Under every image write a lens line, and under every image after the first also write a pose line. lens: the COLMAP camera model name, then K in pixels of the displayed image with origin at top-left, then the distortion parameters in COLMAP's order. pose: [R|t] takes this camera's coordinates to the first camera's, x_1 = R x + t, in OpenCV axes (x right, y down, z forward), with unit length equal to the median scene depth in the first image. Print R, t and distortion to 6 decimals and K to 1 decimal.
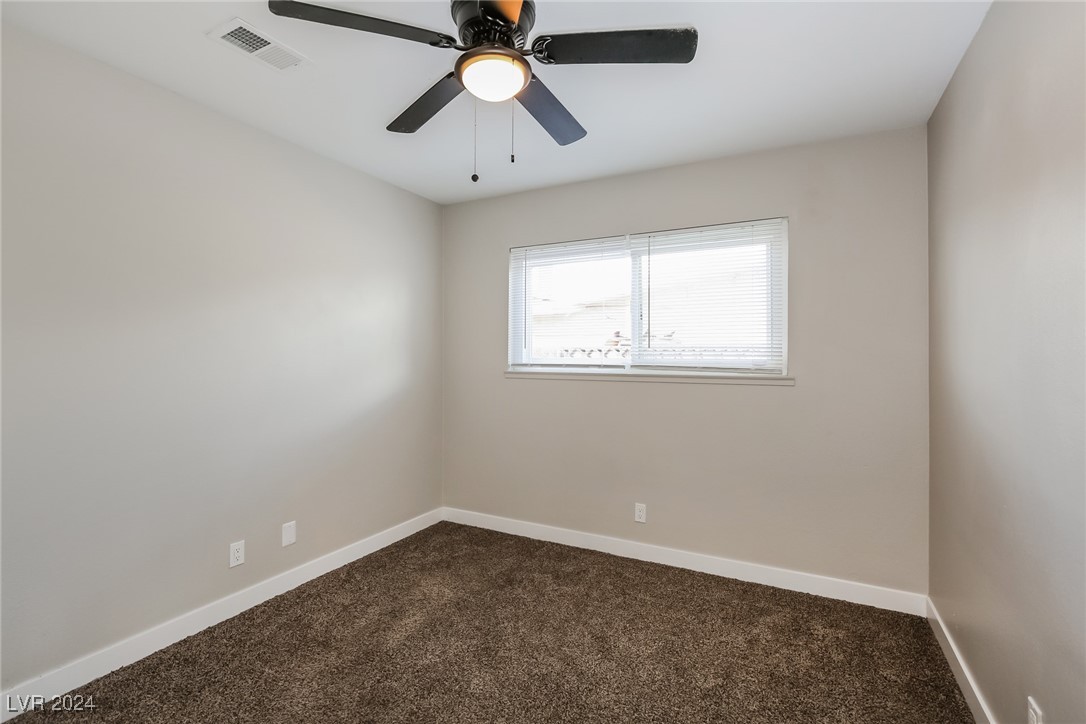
lens RADIAL K [[505.7, 0, 511.2], [0, 505.7, 356.3], [0, 0, 1]] dist [-0.000497, -0.001232]
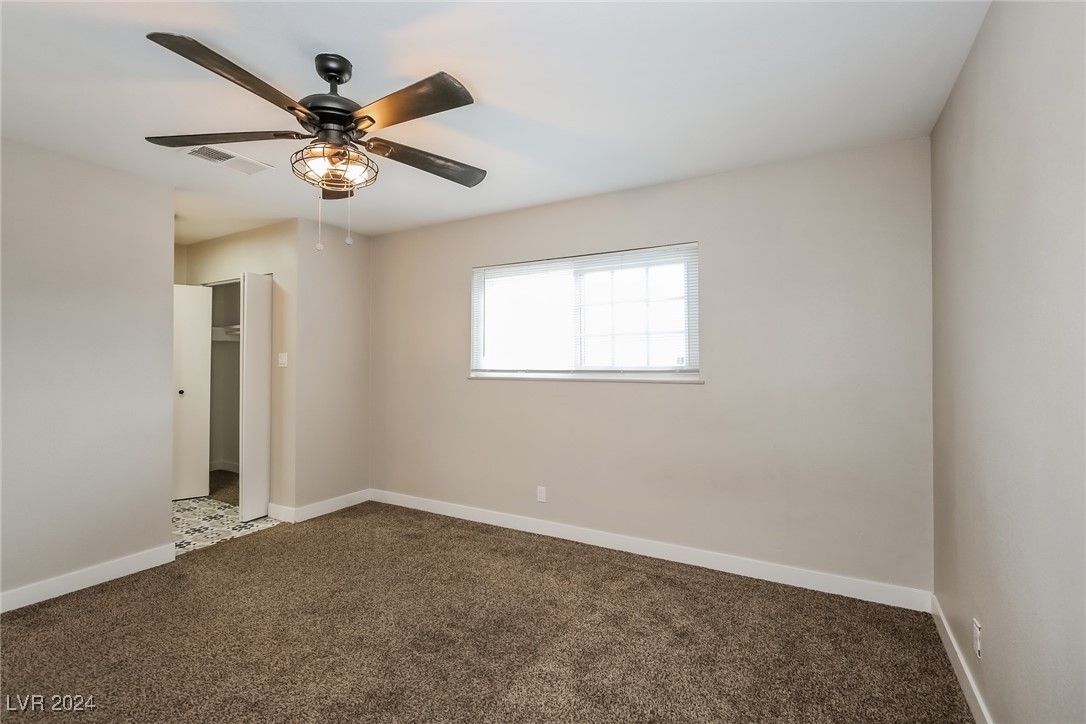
lens RADIAL K [[505.7, 0, 535.8], [0, 505.7, 361.0], [0, 0, 1]] dist [-0.000497, -0.001232]
pose [[0.997943, -0.018897, -0.061253, 0.243038], [0.018703, 0.999818, -0.003741, 0.000665], [0.061313, 0.002588, 0.998115, -0.141248]]
